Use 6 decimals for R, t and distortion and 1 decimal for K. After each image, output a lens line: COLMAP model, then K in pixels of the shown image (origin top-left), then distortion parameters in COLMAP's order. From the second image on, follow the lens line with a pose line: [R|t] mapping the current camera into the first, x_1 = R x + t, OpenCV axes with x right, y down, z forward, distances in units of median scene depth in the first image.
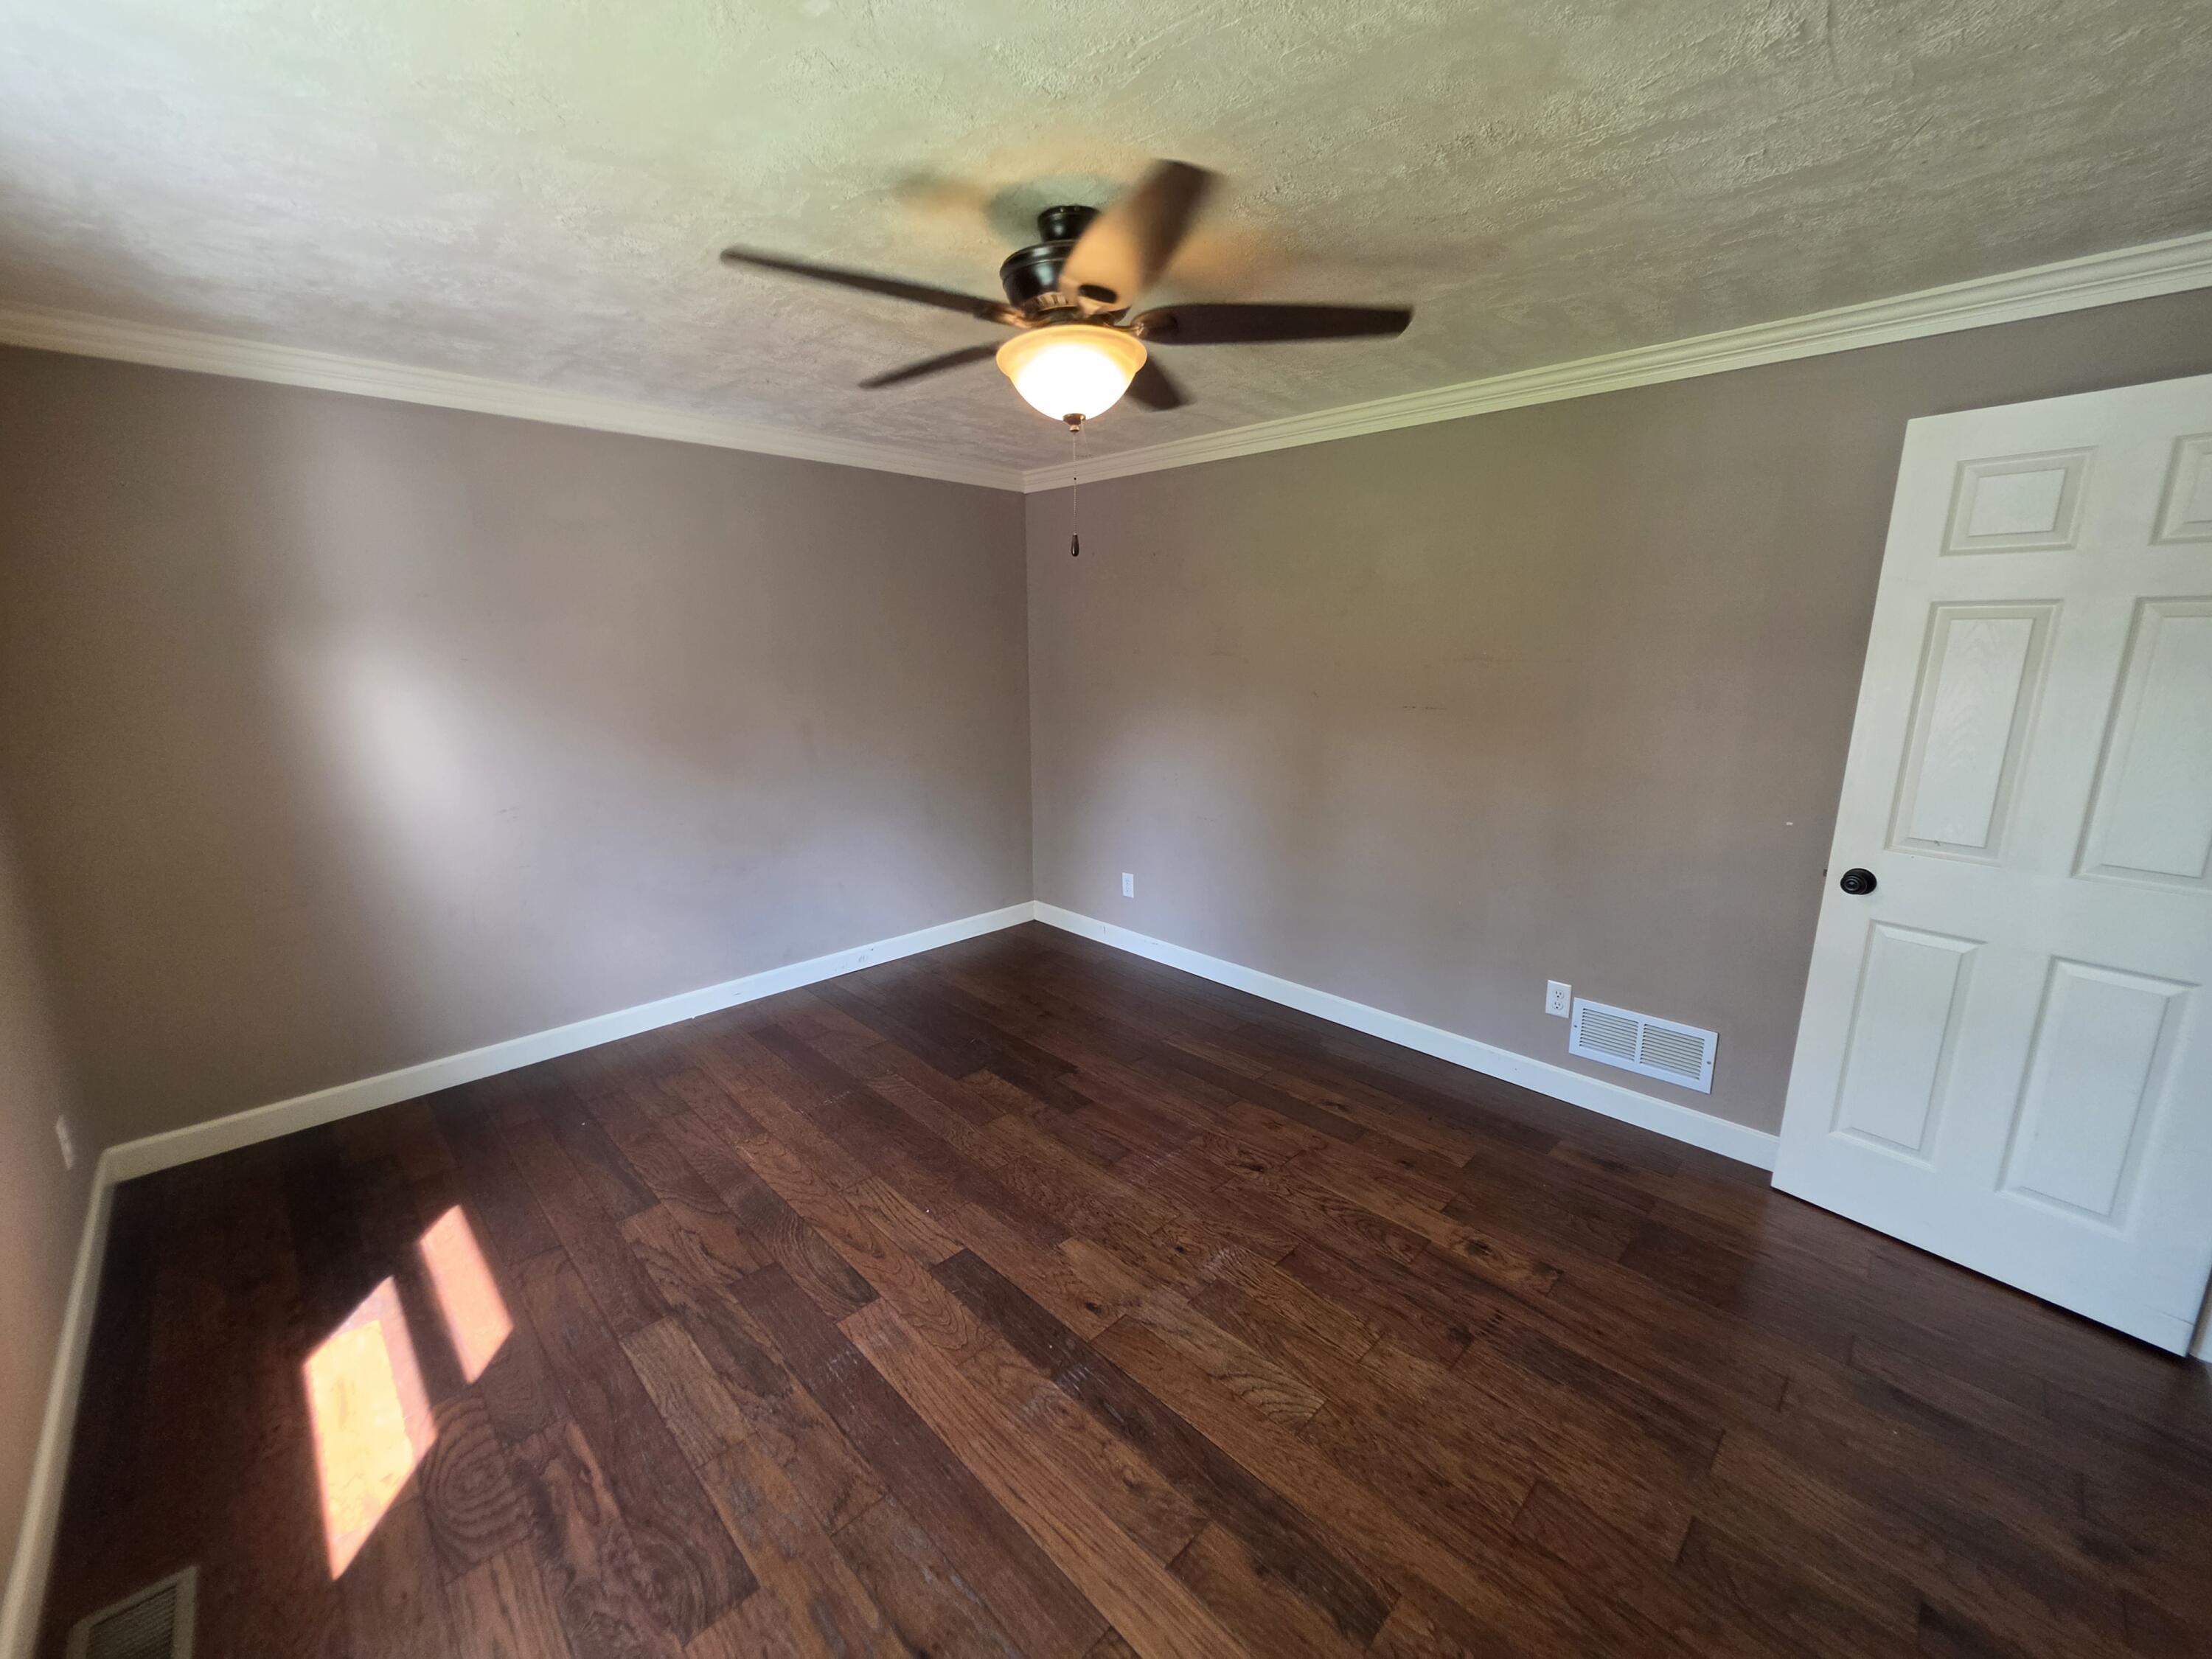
lens RADIAL K [[889.9, 0, 1098.8], [0, 889.9, 823.5], [0, 0, 1]] dist [-0.003627, 0.001344]
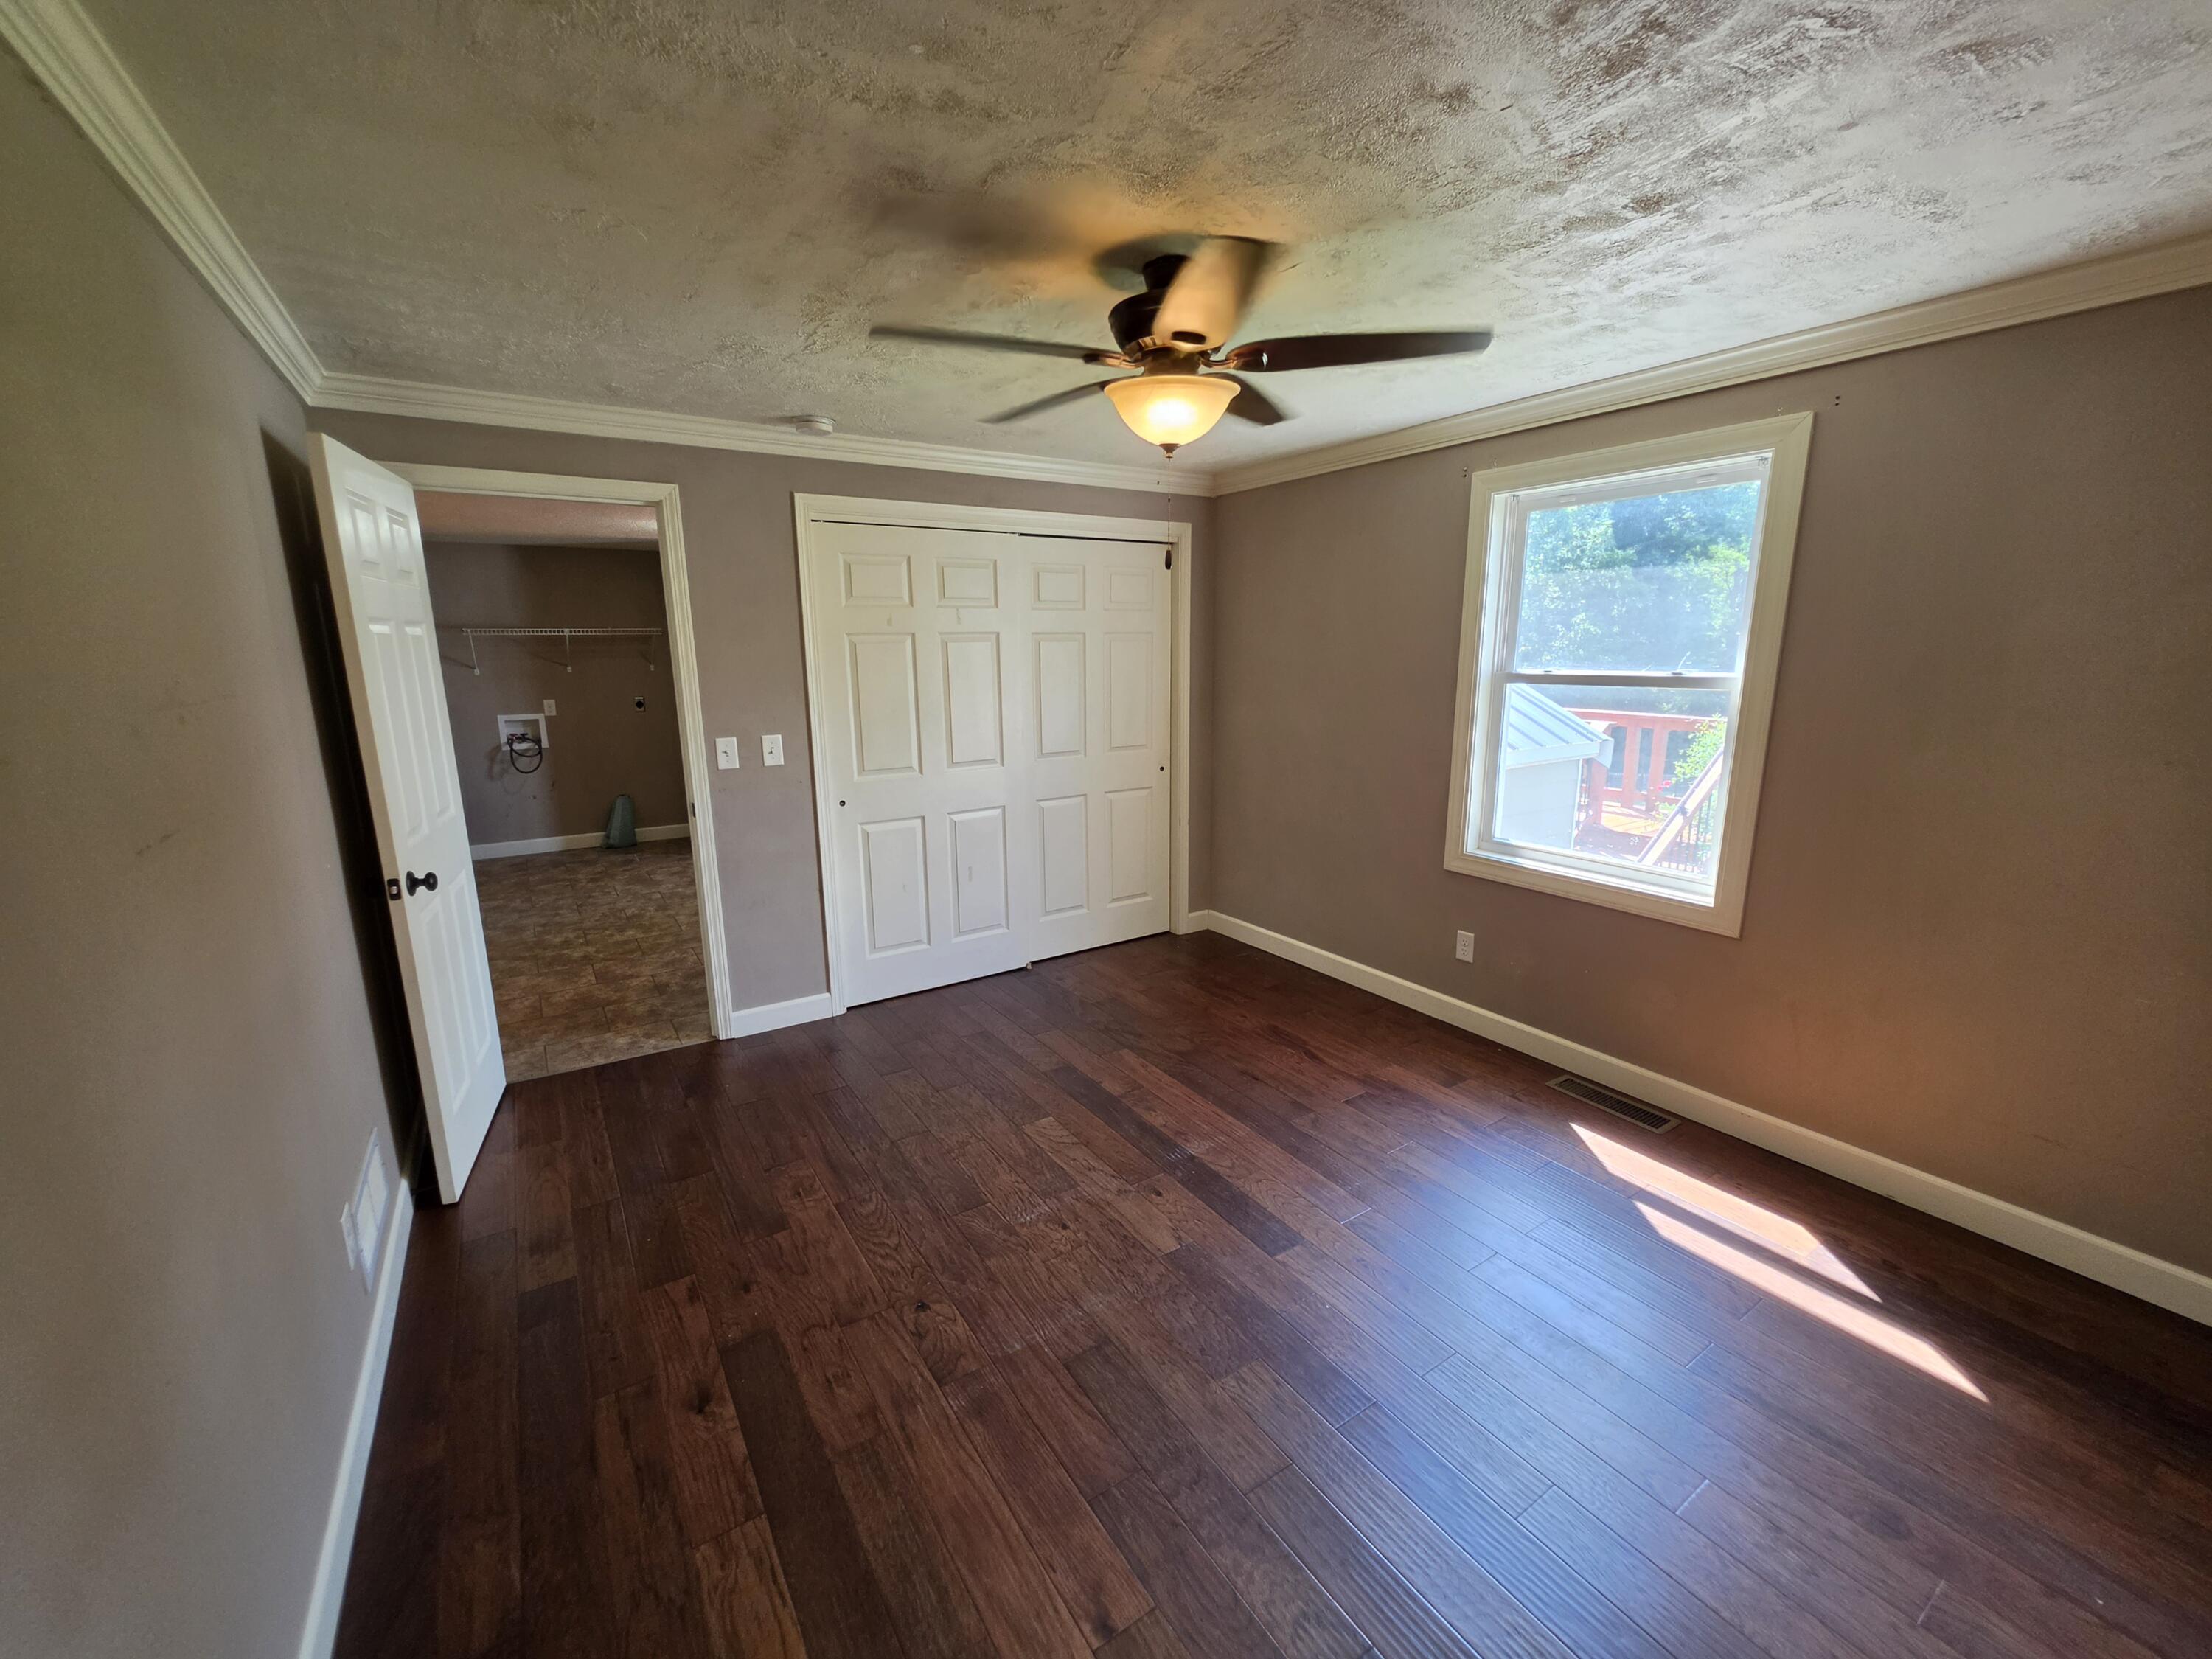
lens RADIAL K [[889.9, 0, 1096.2], [0, 889.9, 826.3], [0, 0, 1]] dist [-0.003627, 0.001344]
pose [[-0.979350, -0.032109, 0.199605, -0.132169], [0.050594, 0.916966, 0.395744, -0.348132], [-0.195738, 0.397671, -0.896406, 1.656821]]
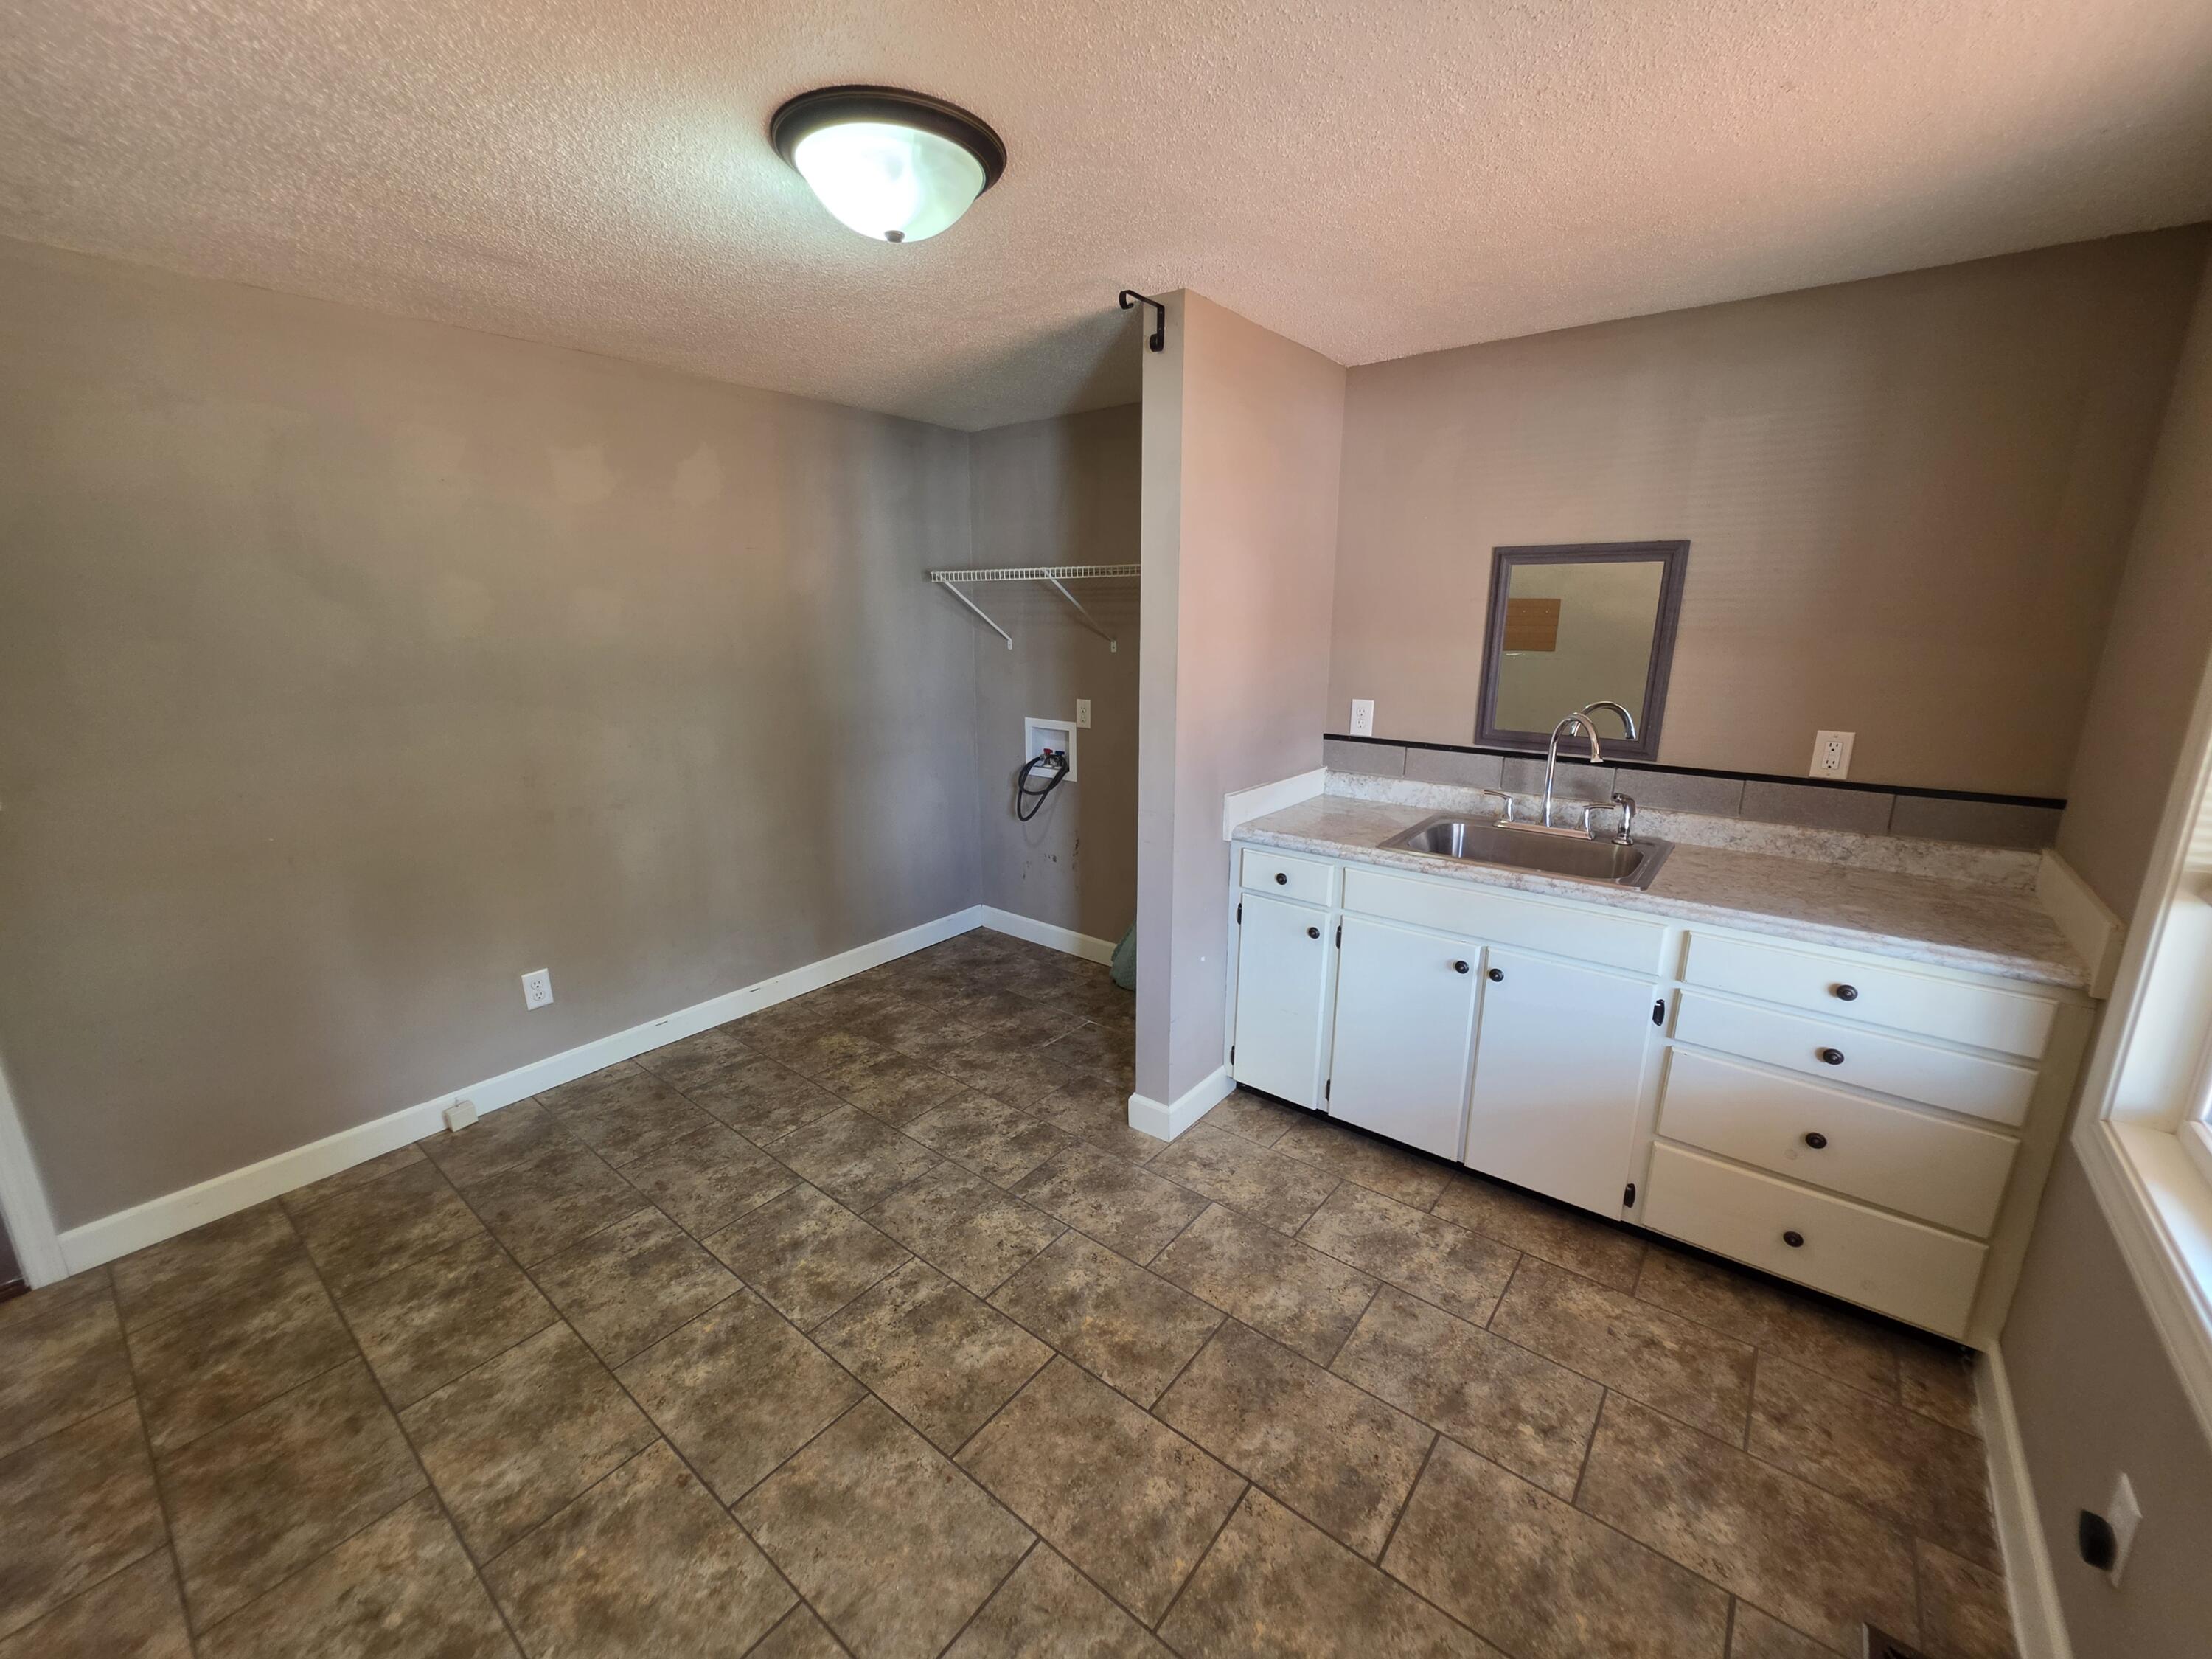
lens RADIAL K [[889.9, 0, 1098.6], [0, 889.9, 827.2], [0, 0, 1]] dist [-0.003627, 0.001344]
pose [[-0.115375, -0.239537, 0.964008, 0.554435], [0.202222, 0.944500, 0.258892, 0.112749], [-0.972520, 0.224813, -0.060532, -0.521351]]
